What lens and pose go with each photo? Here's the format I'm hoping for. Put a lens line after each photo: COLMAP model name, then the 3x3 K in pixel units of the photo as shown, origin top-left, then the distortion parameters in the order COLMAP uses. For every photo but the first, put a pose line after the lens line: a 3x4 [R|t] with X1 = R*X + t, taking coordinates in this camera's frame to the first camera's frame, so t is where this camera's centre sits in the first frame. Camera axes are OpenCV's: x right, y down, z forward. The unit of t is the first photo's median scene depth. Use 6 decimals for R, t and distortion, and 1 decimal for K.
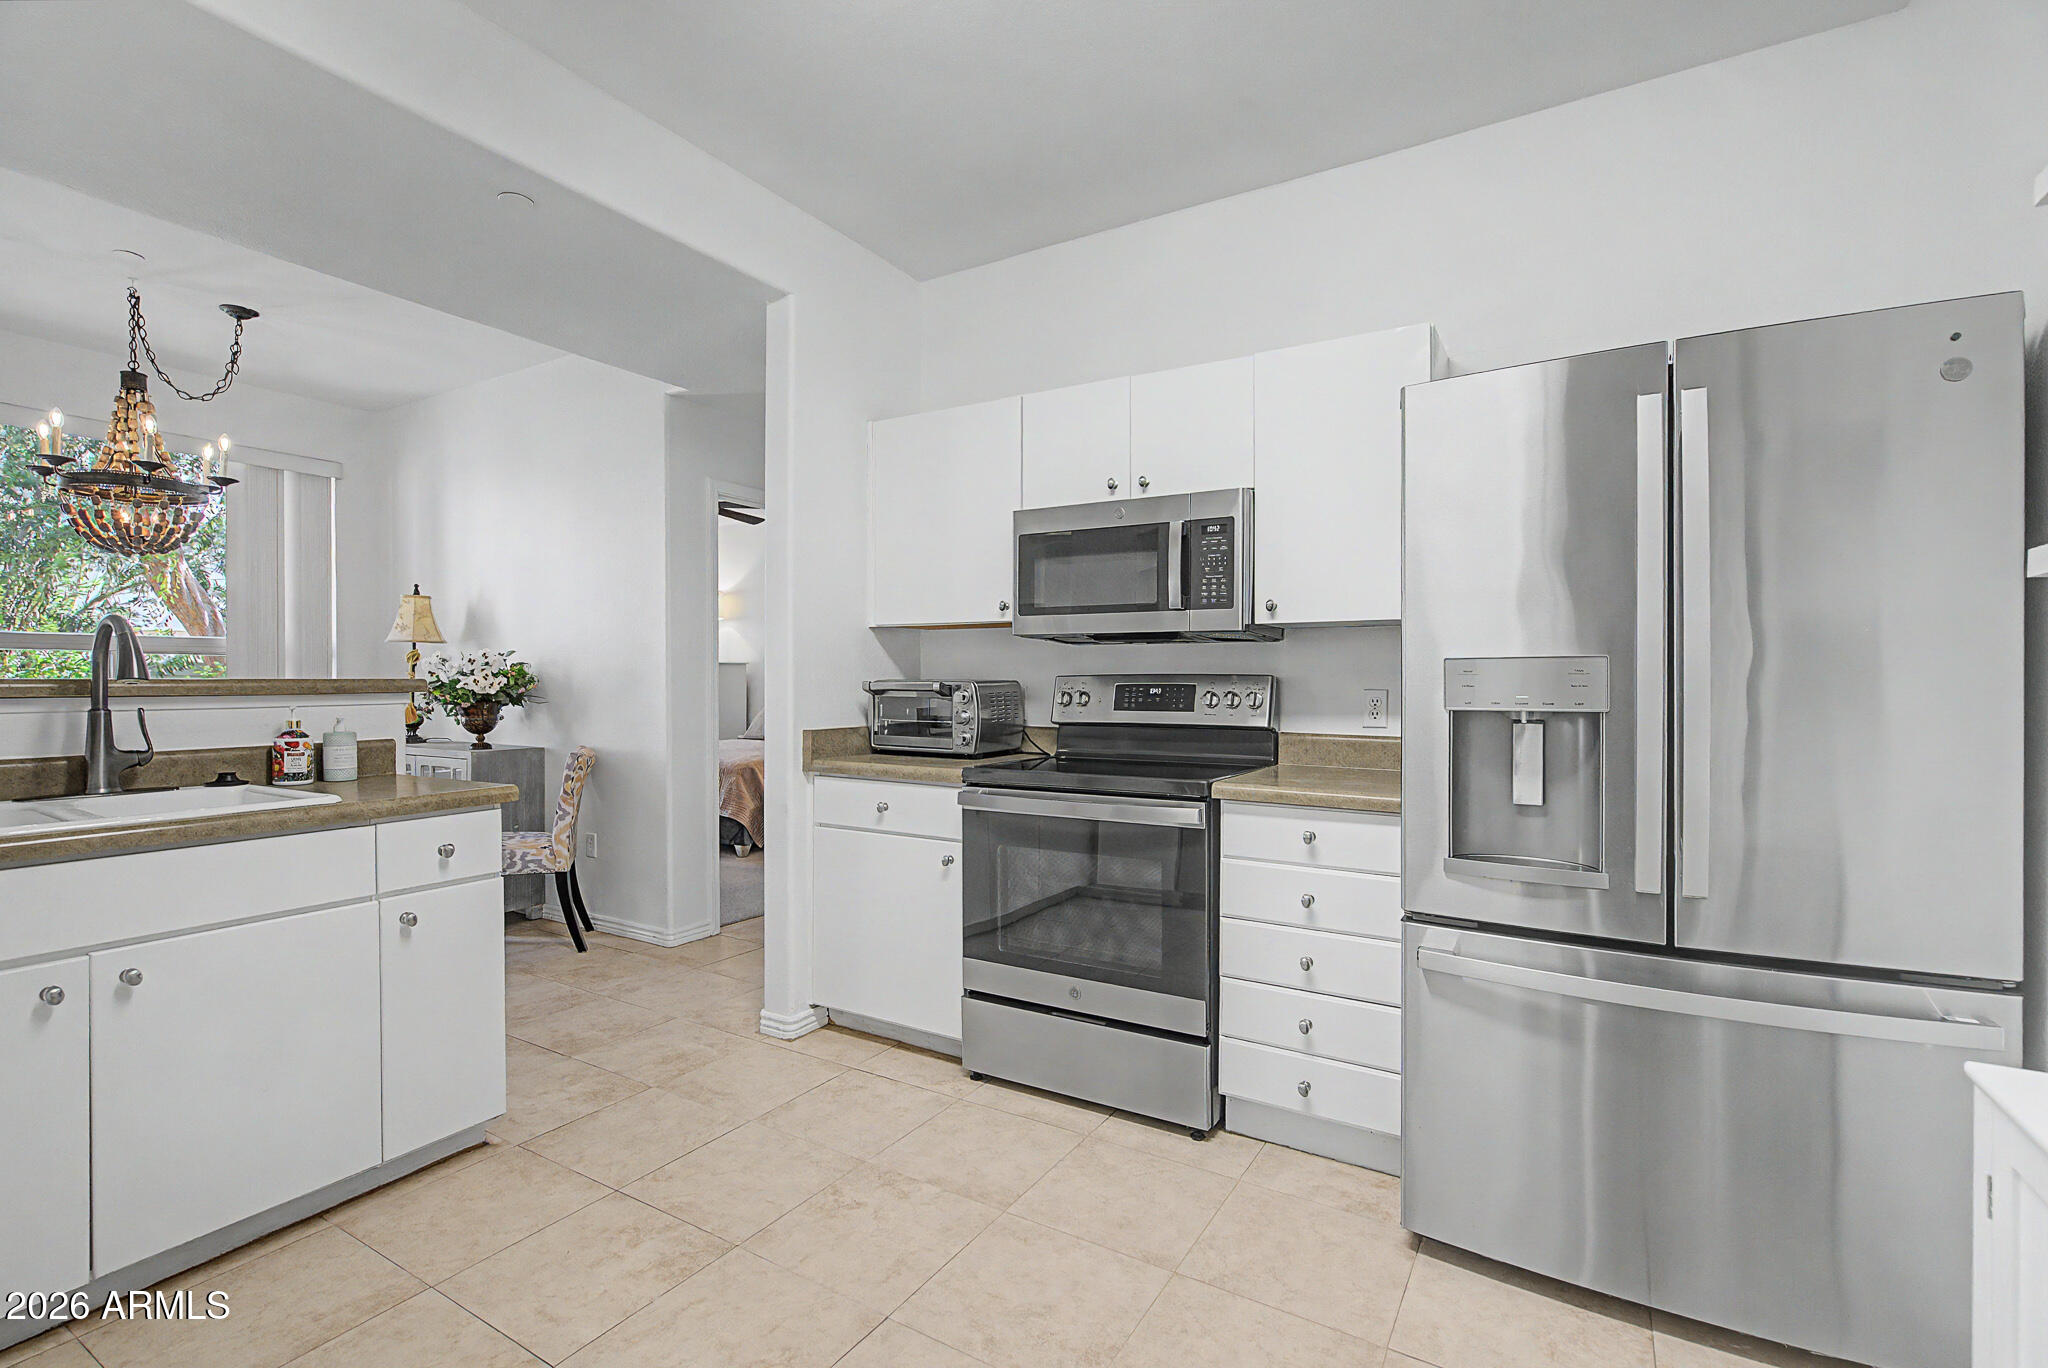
lens RADIAL K [[946.1, 0, 1035.8], [0, 946.1, 676.2], [0, 0, 1]] dist [-0.009732, 0.001894]
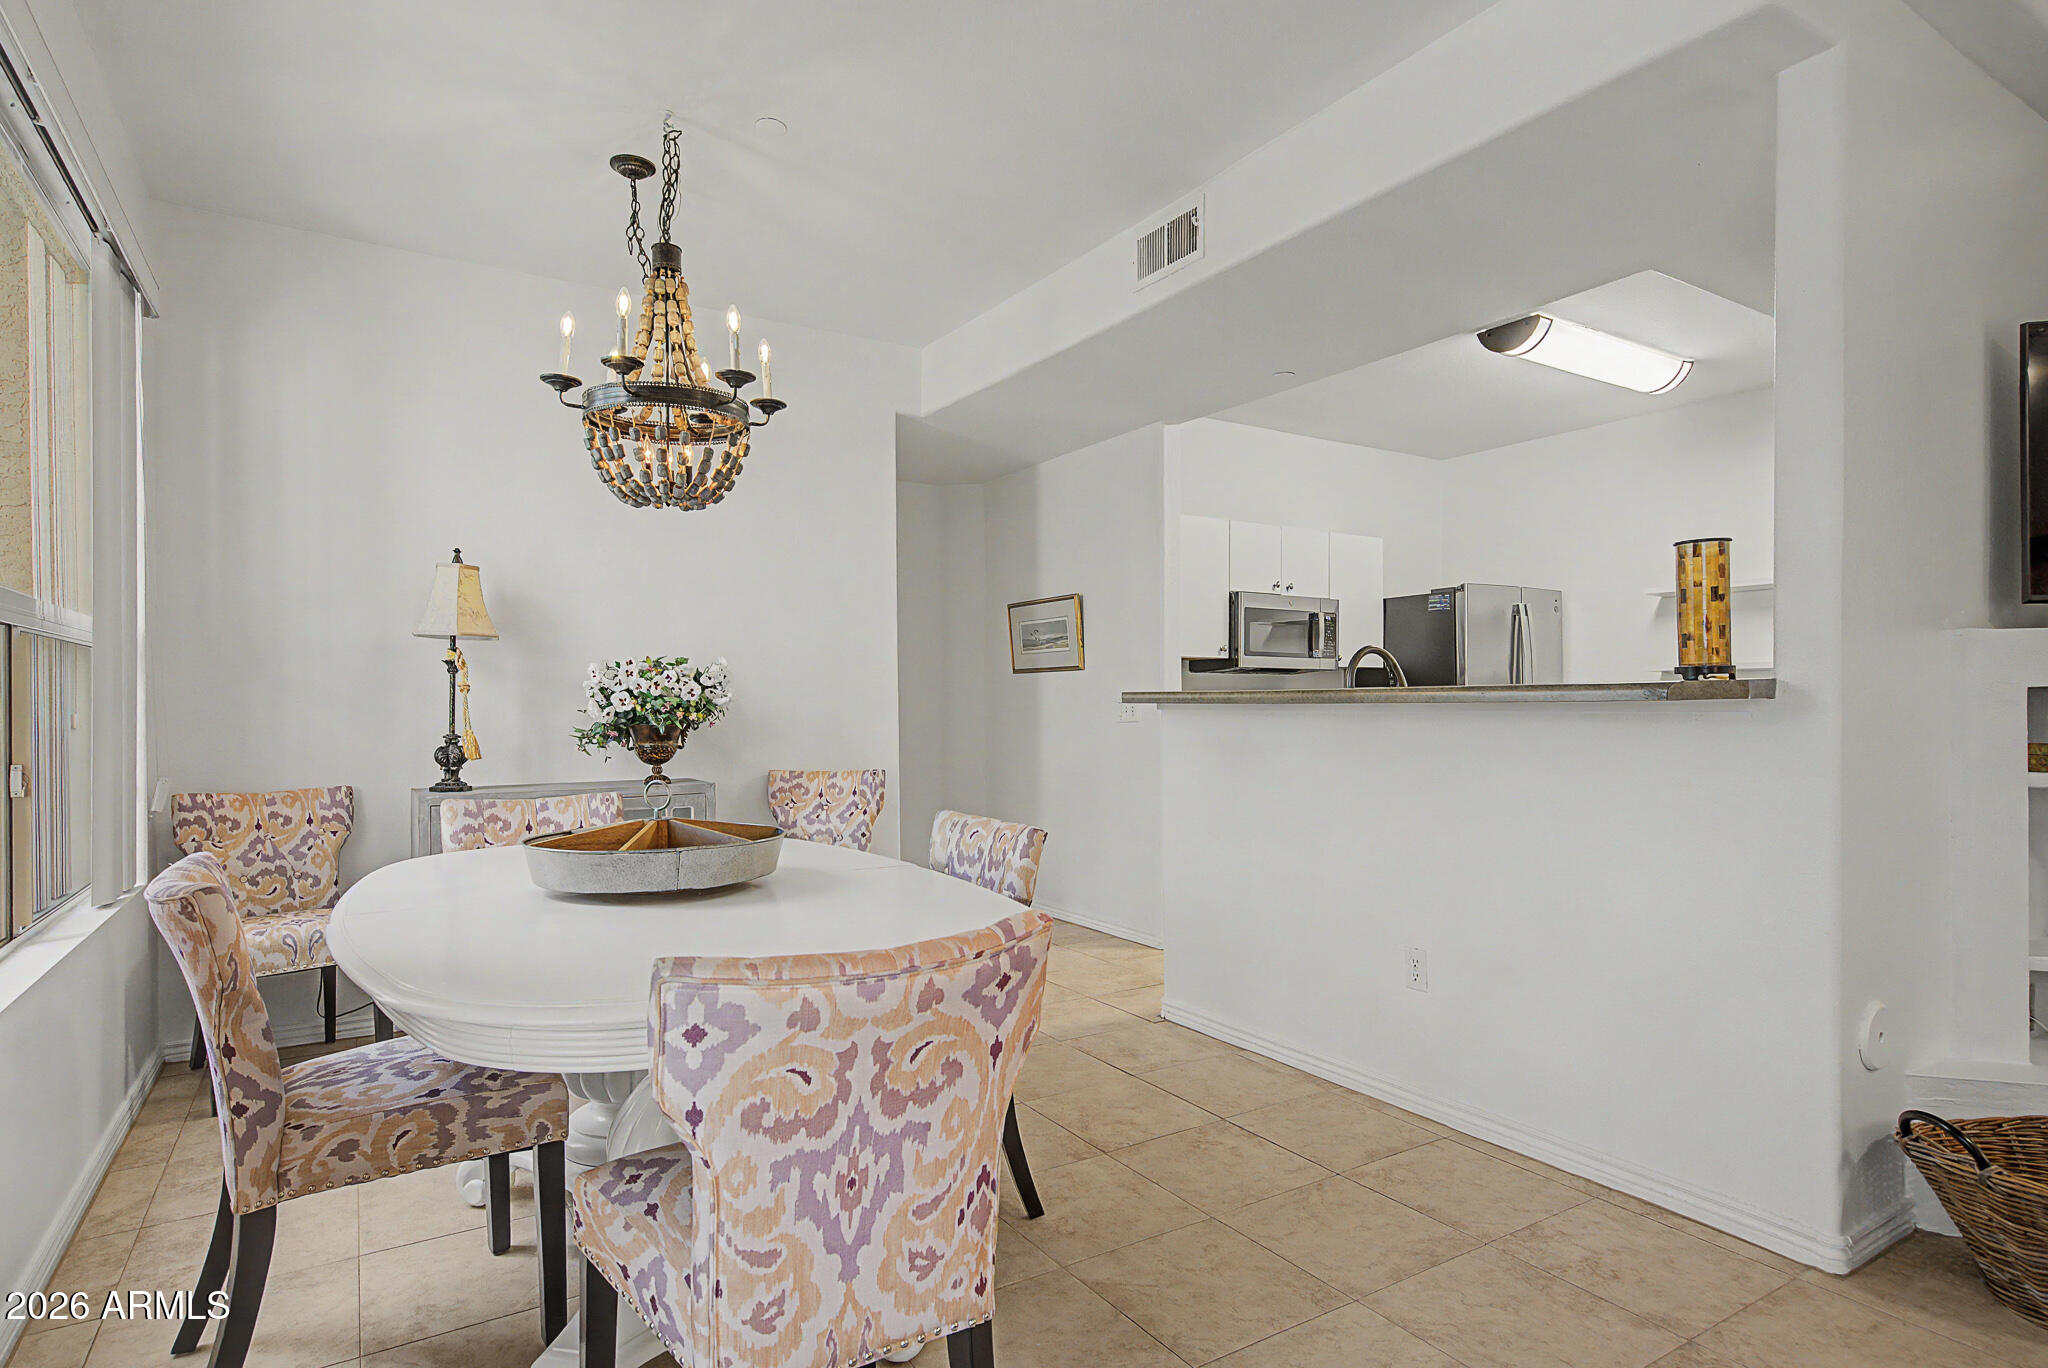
lens RADIAL K [[1071.4, 0, 1046.4], [0, 1071.4, 700.3], [0, 0, 1]] dist [-0.001512, -0.001842]
pose [[0.457668, -0.002378, 0.889120, -2.527108], [0.011809, 0.999924, -0.003404, 0.026939], [-0.889045, 0.012058, 0.457661, 0.576585]]
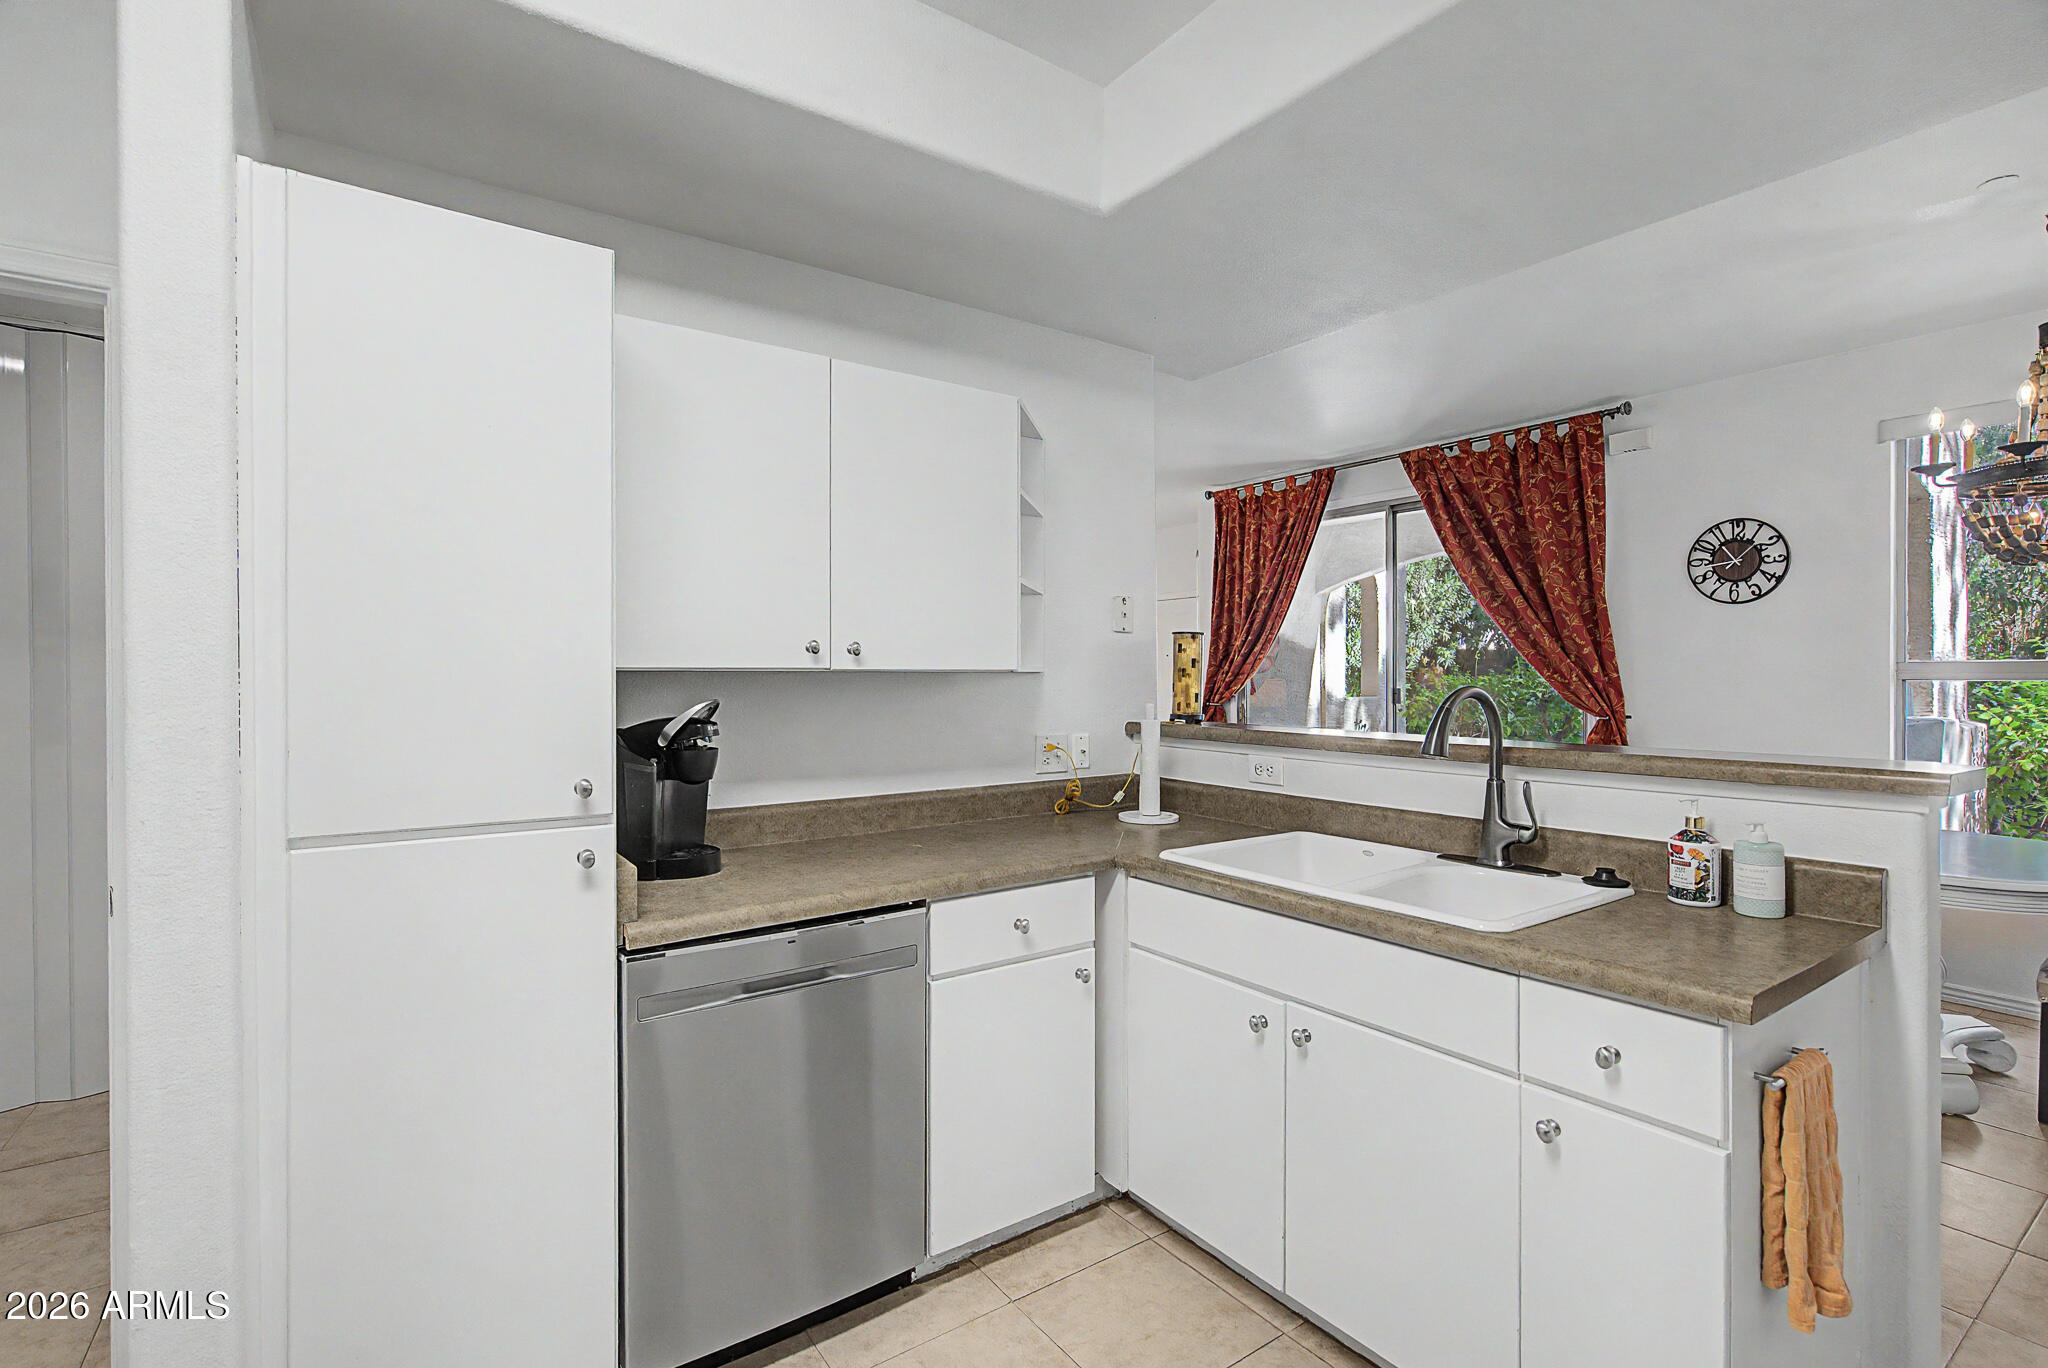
lens RADIAL K [[946.1, 0, 1028.8], [0, 946.1, 677.7], [0, 0, 1]] dist [-0.009732, 0.001894]
pose [[-0.417321, 0.005102, -0.908745, 0.087599], [-0.003163, 0.999970, 0.007067, -0.063653], [0.908754, 0.005823, -0.417292, 0.836372]]
